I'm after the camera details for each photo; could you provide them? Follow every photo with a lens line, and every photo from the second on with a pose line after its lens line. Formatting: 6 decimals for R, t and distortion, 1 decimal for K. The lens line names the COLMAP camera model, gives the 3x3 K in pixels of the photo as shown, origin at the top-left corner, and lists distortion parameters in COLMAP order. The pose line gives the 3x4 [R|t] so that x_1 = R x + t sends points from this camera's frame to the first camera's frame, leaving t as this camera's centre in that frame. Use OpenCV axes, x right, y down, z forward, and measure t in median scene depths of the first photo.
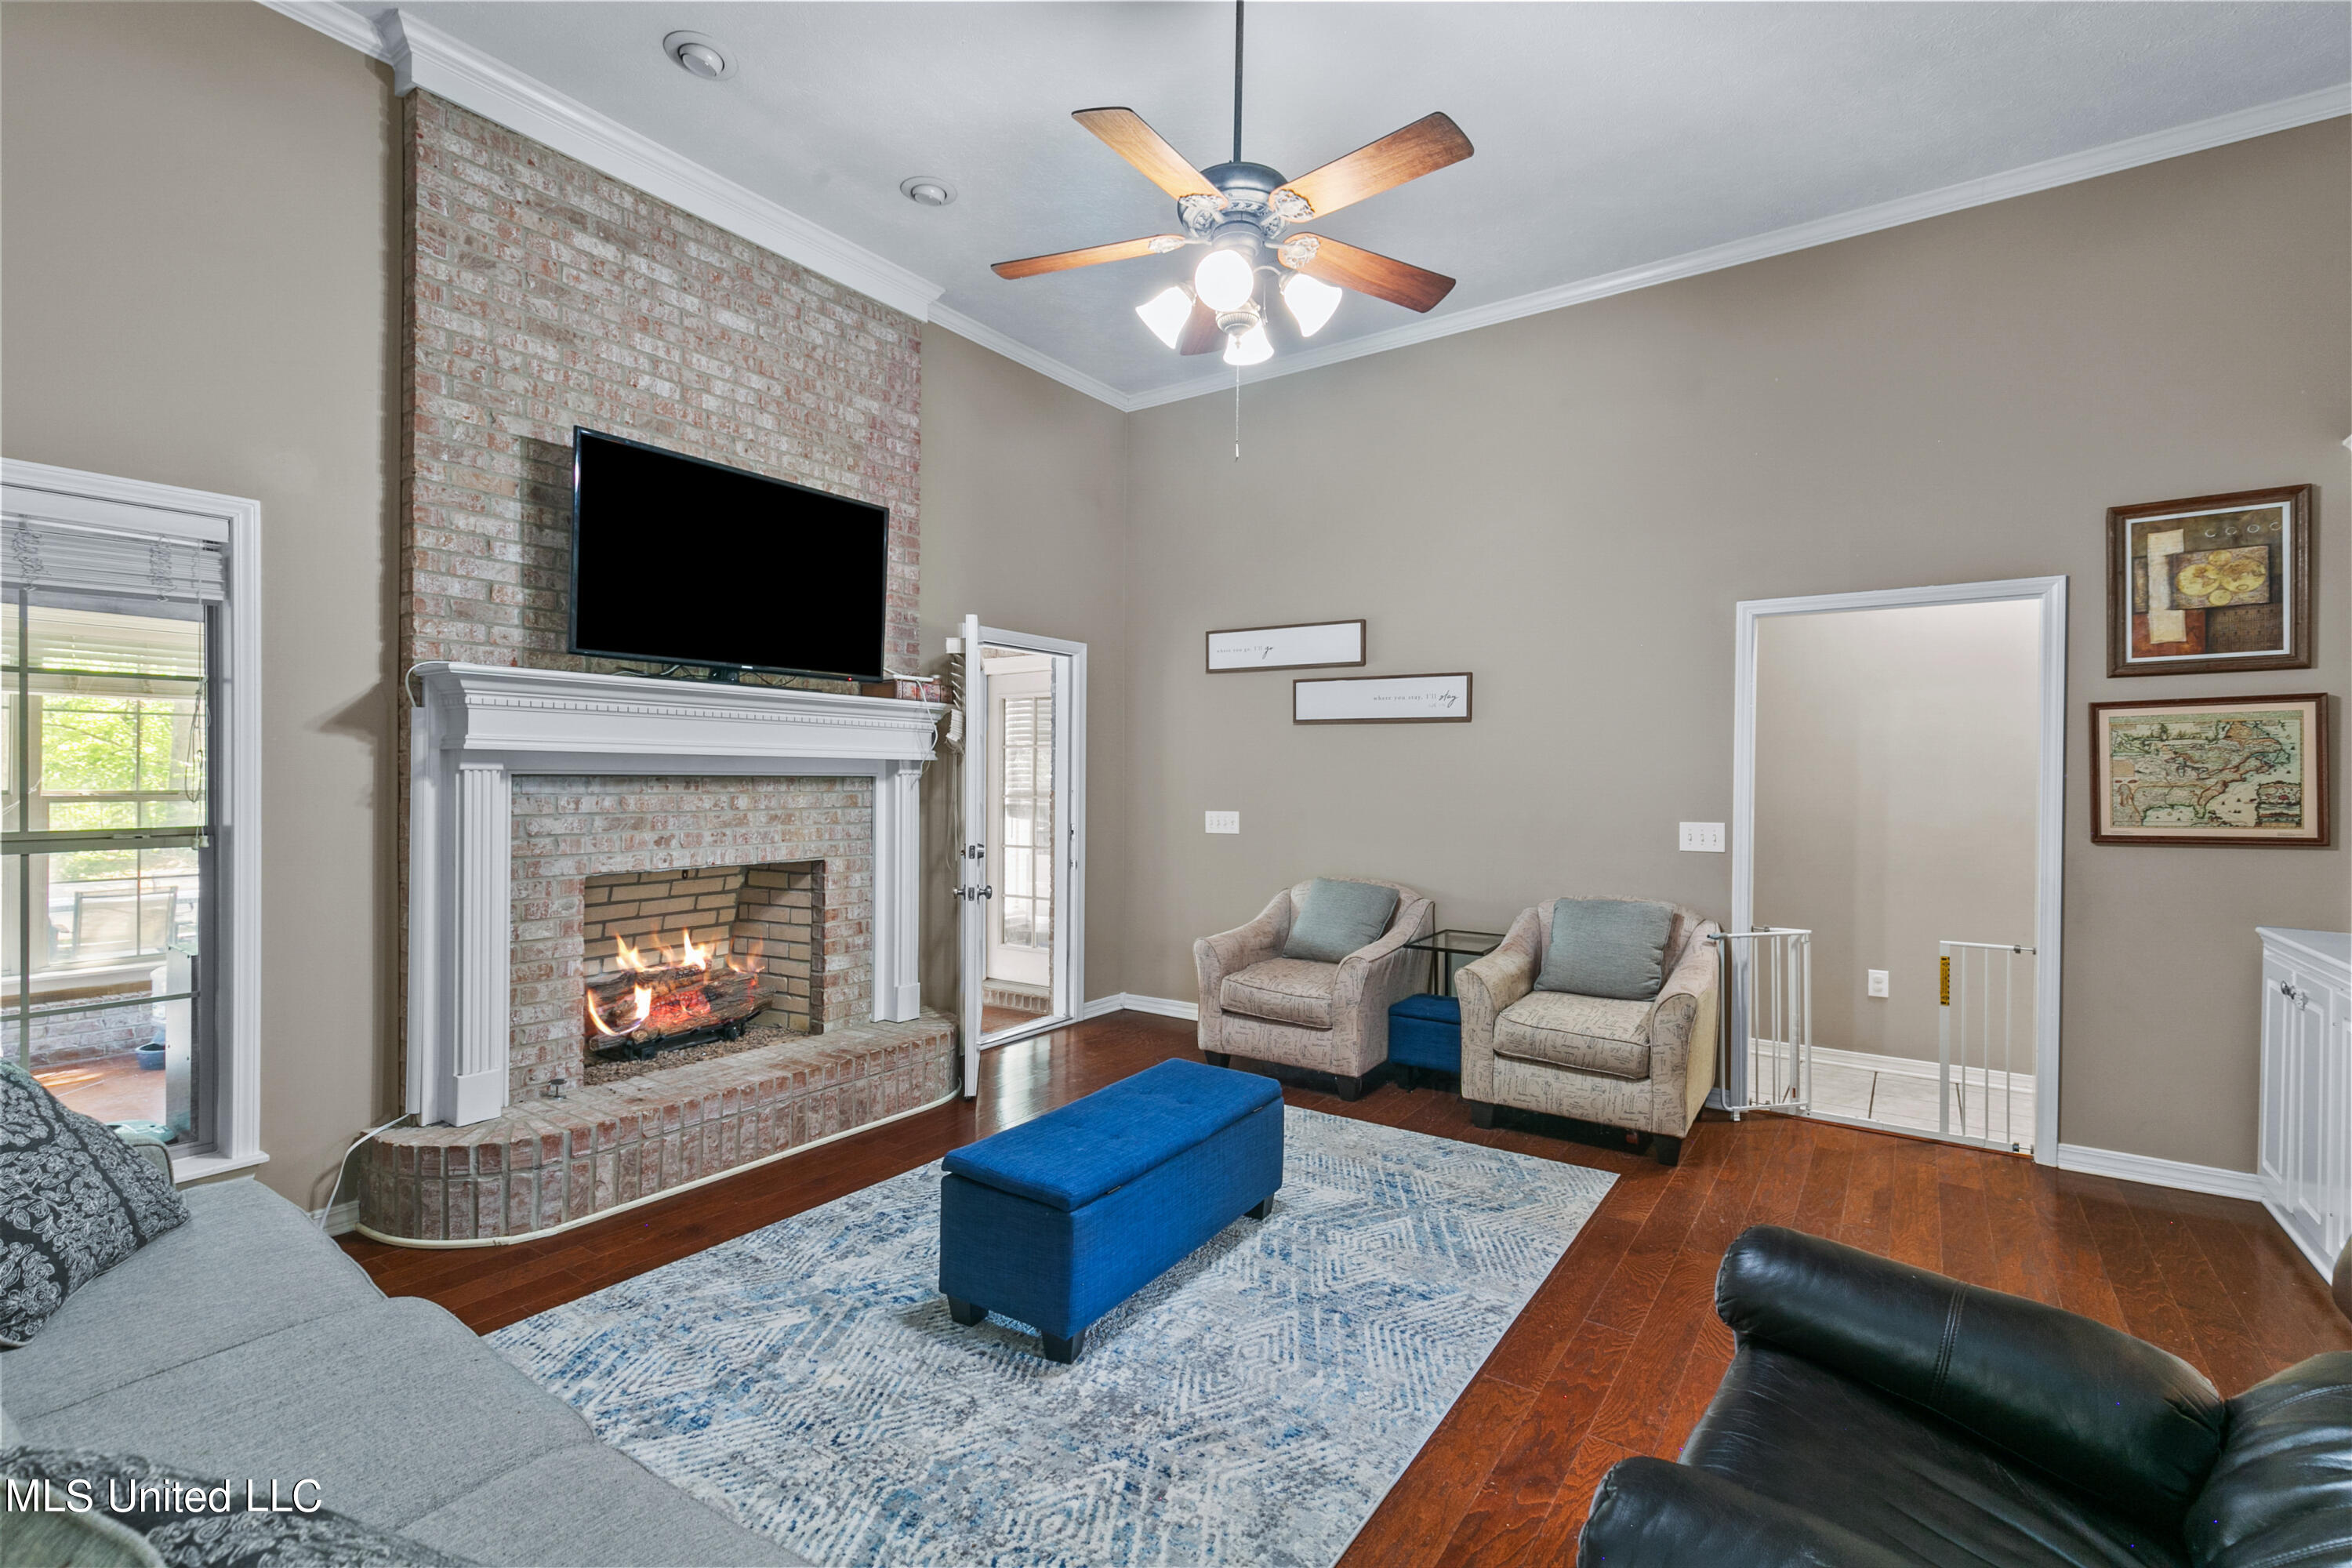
lens RADIAL K [[1053.8, 0, 1169.0], [0, 1053.8, 786.2], [0, 0, 1]] dist [0.003344, 0.000018]
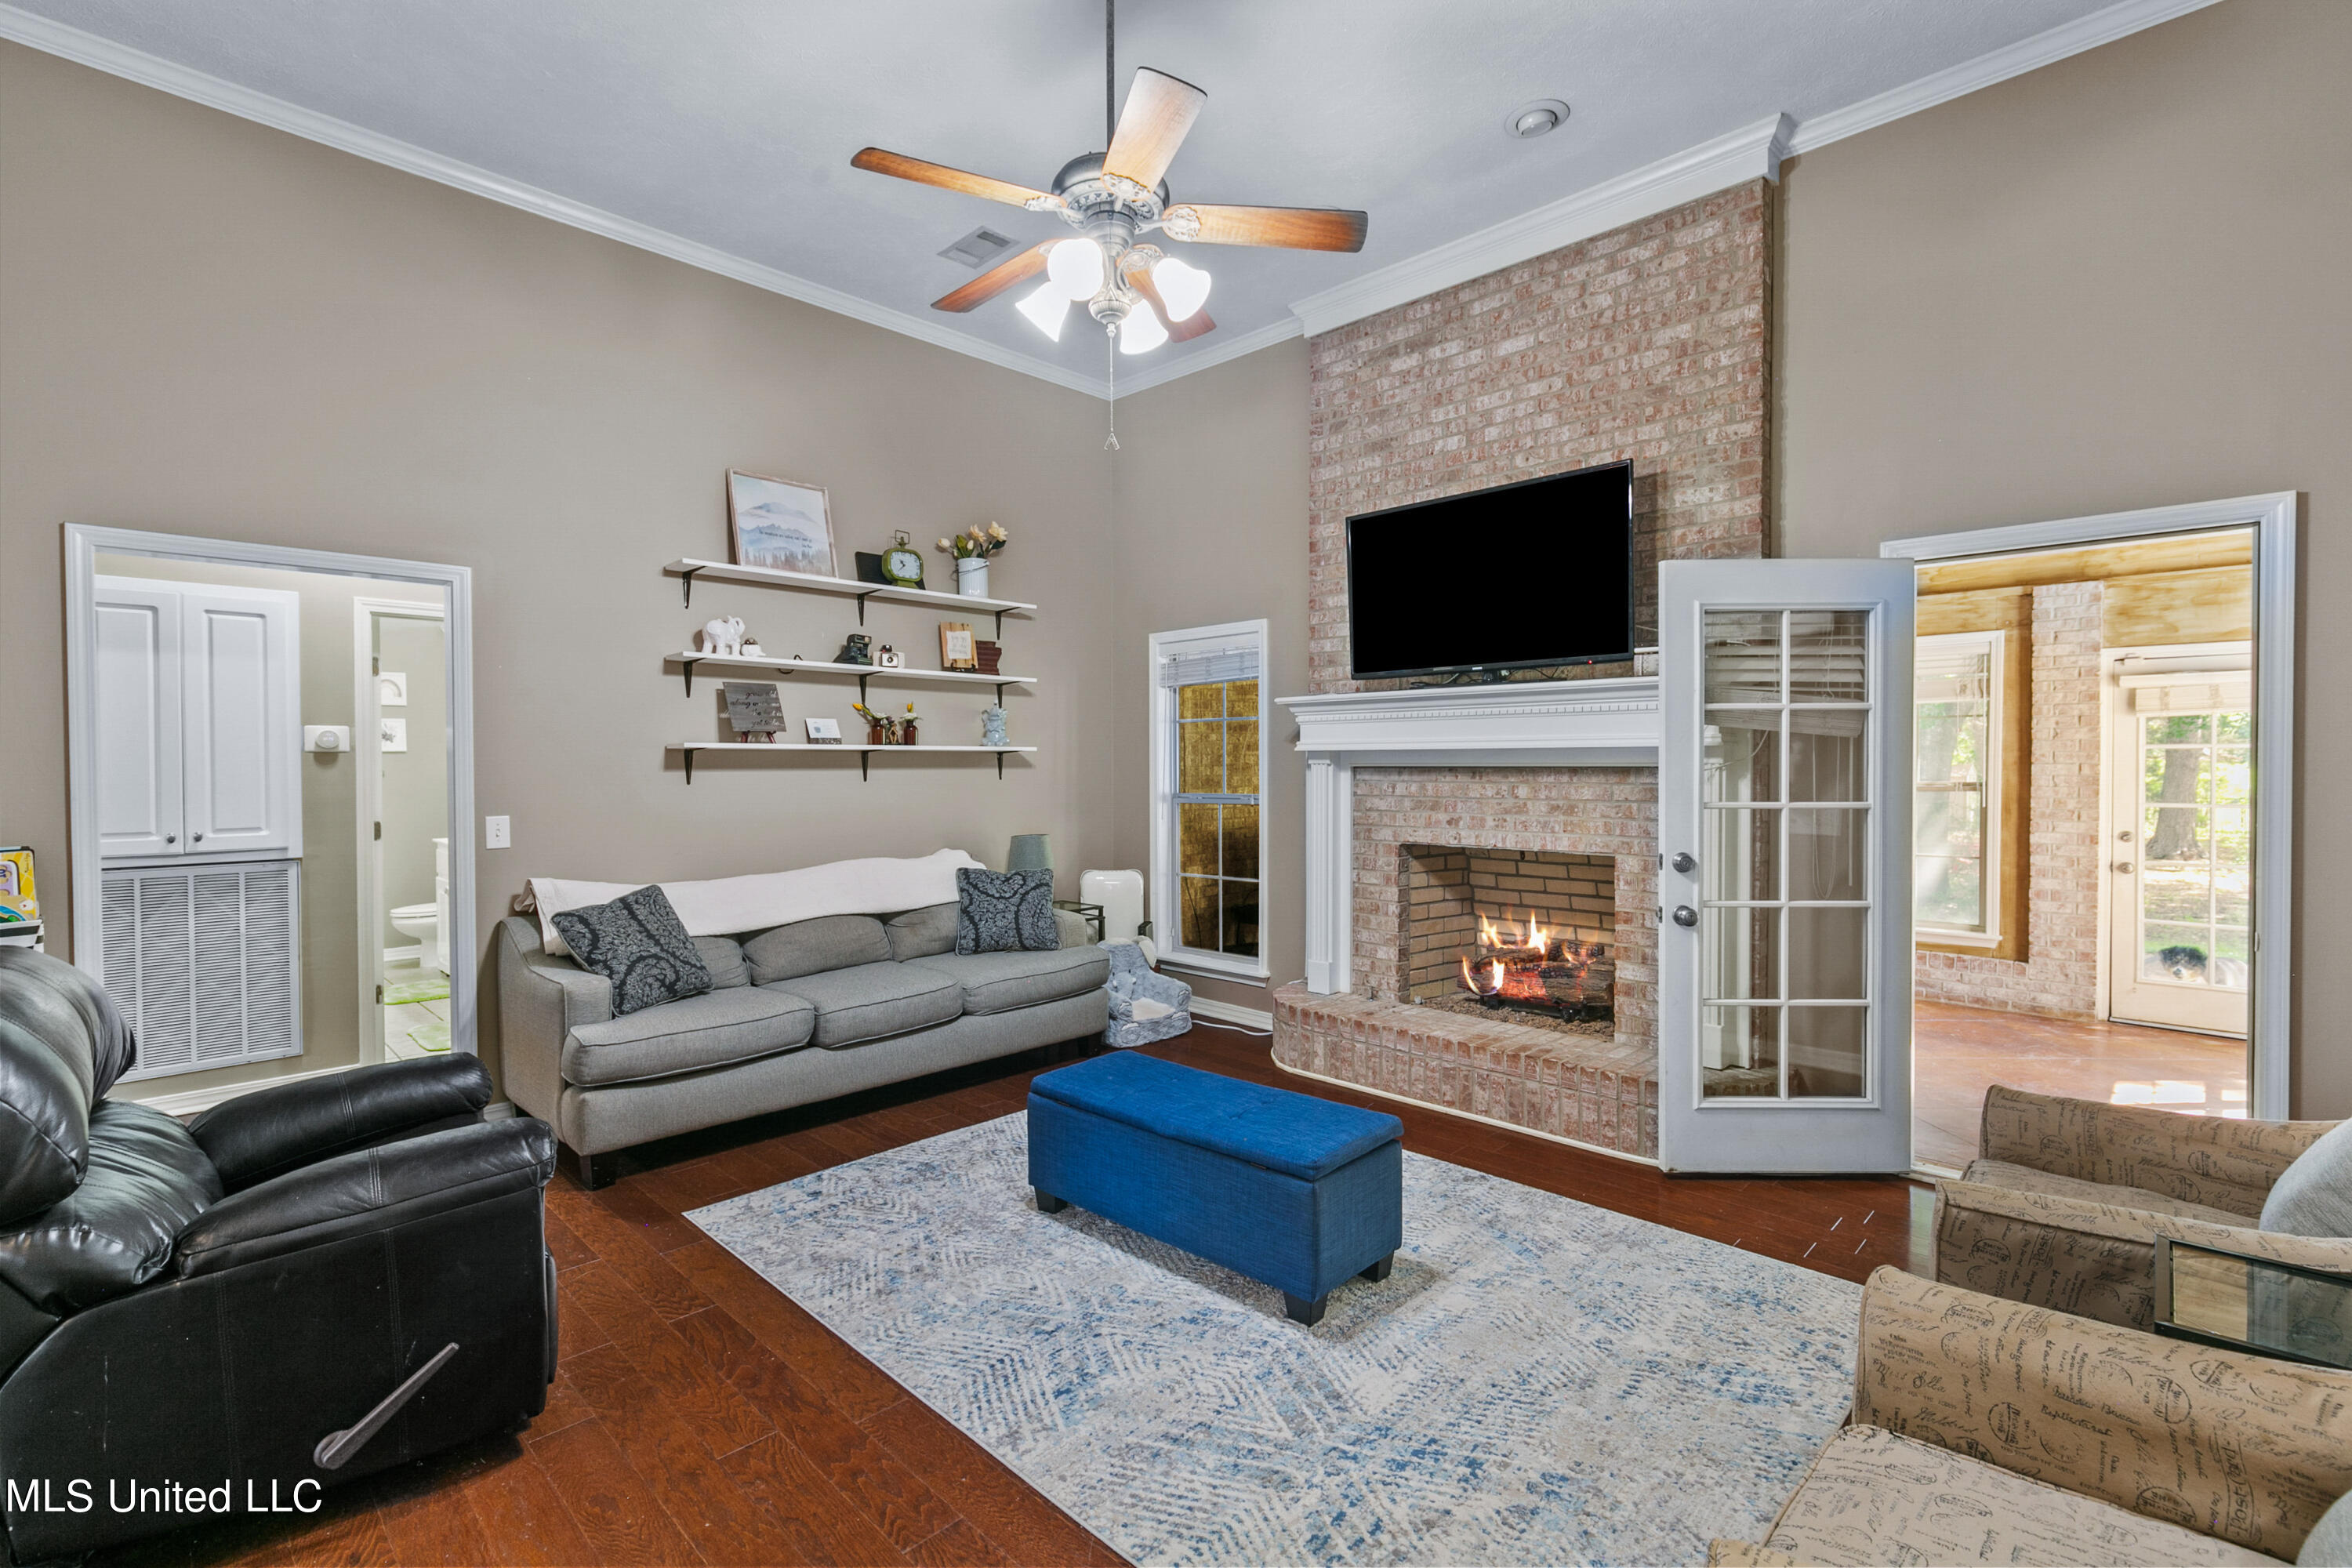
lens RADIAL K [[1053.8, 0, 1169.0], [0, 1053.8, 786.2], [0, 0, 1]] dist [0.003344, 0.000018]
pose [[-0.169358, 0.014437, -0.985449, 0.771422], [-0.007526, 0.999845, 0.015941, -0.005014], [0.985526, 0.010116, -0.169223, 0.903636]]
